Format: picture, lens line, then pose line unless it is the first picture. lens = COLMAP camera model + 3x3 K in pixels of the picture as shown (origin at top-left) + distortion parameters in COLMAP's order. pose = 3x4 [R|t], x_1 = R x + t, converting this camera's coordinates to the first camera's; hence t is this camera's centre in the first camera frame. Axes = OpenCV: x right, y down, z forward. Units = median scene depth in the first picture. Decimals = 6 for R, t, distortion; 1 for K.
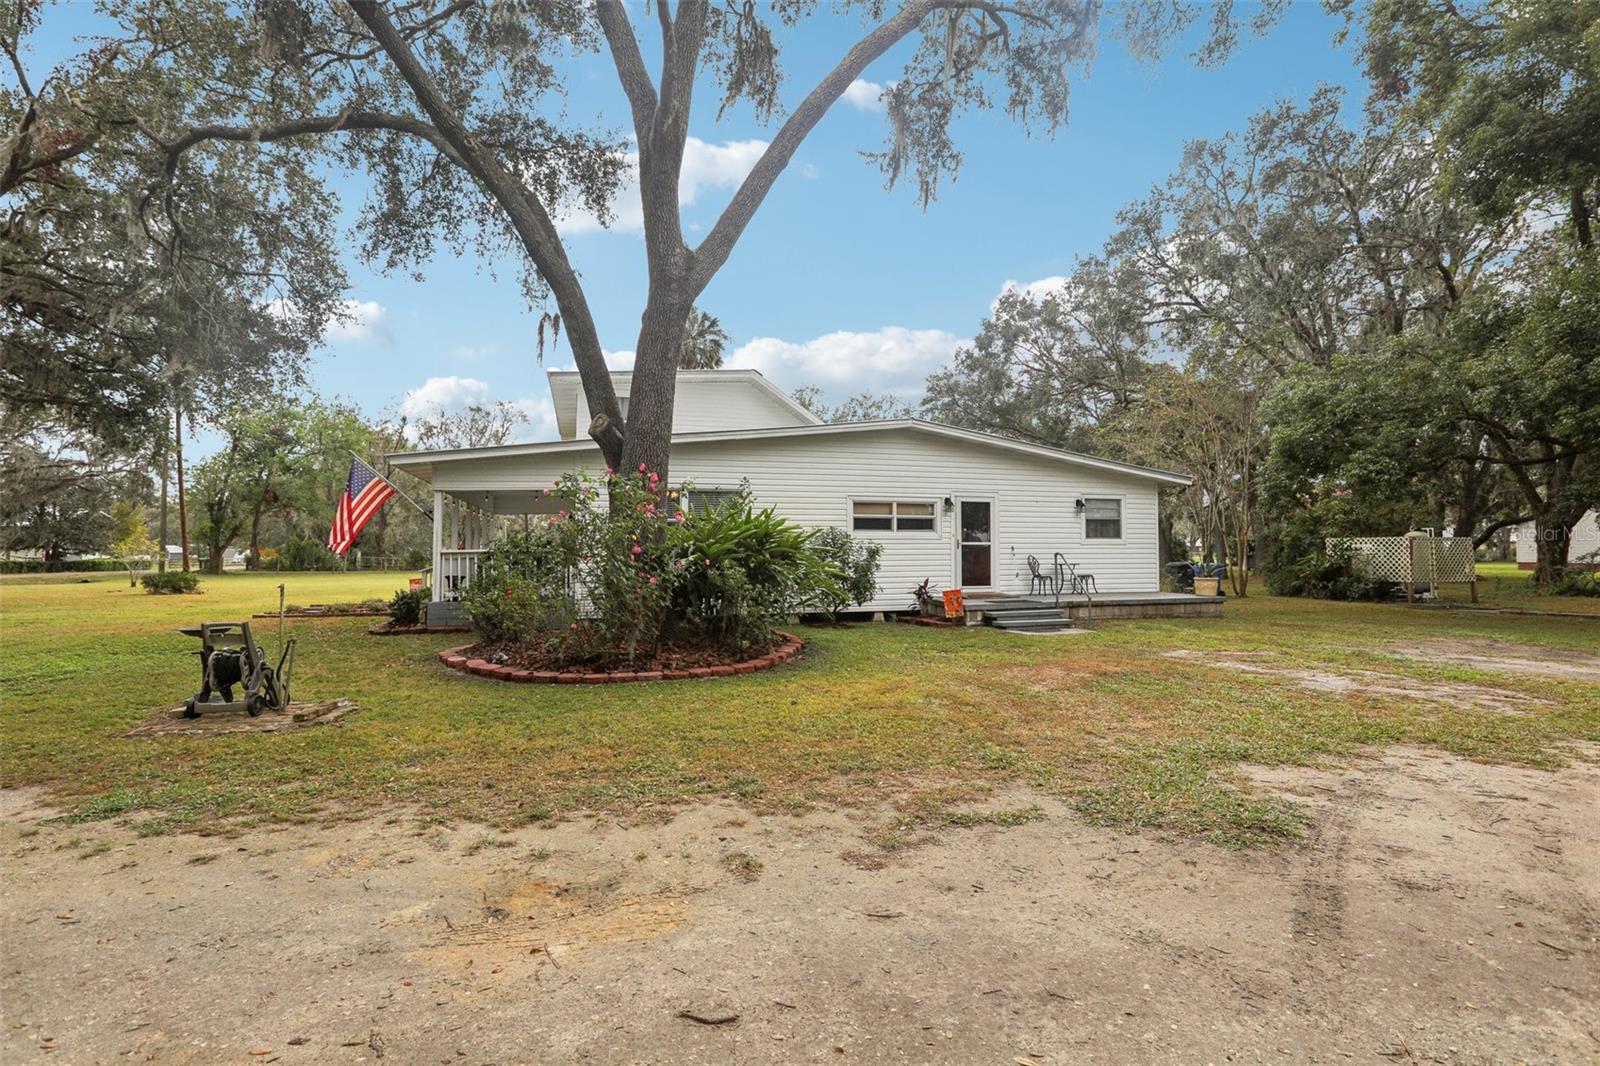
lens RADIAL K [[742.0, 0, 802.4], [0, 742.0, 521.8], [0, 0, 1]] dist [-0.046531, 0.016677]
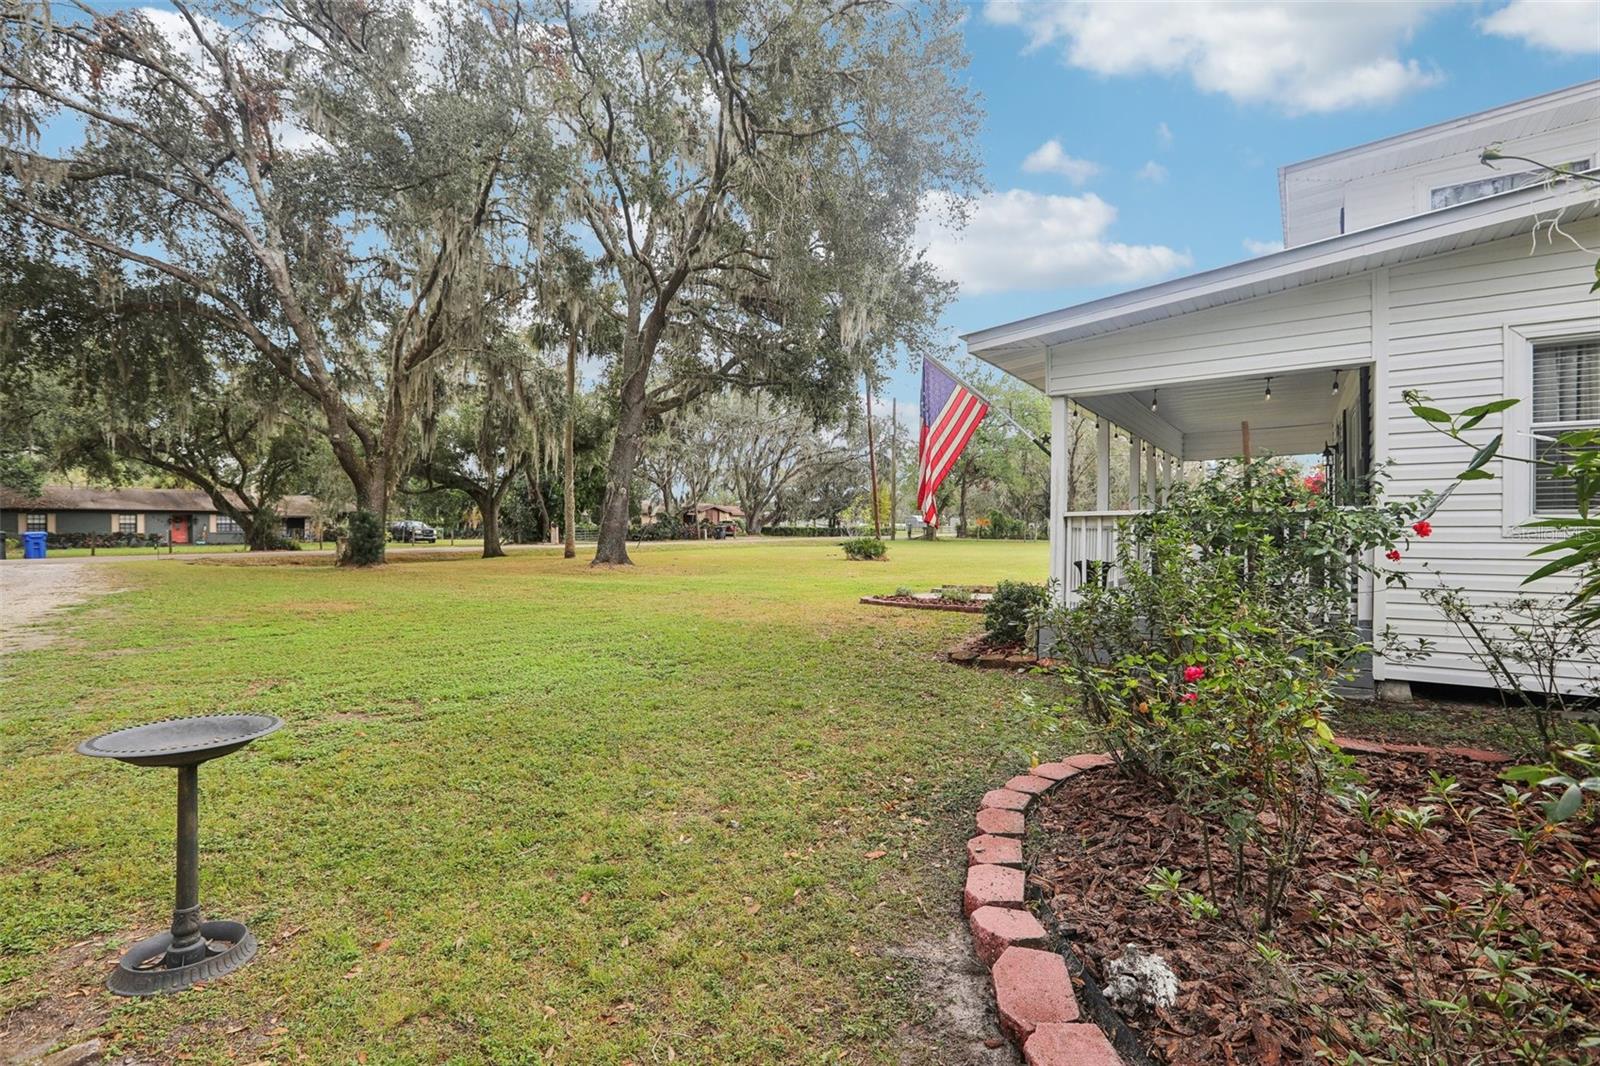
lens RADIAL K [[742.0, 0, 802.4], [0, 742.0, 521.8], [0, 0, 1]] dist [-0.046531, 0.016677]
pose [[0.631011, 0.001229, -0.775773, -0.089340], [0.031662, 0.999125, 0.027337, 0.011364], [0.775128, -0.041812, 0.630419, 0.229898]]
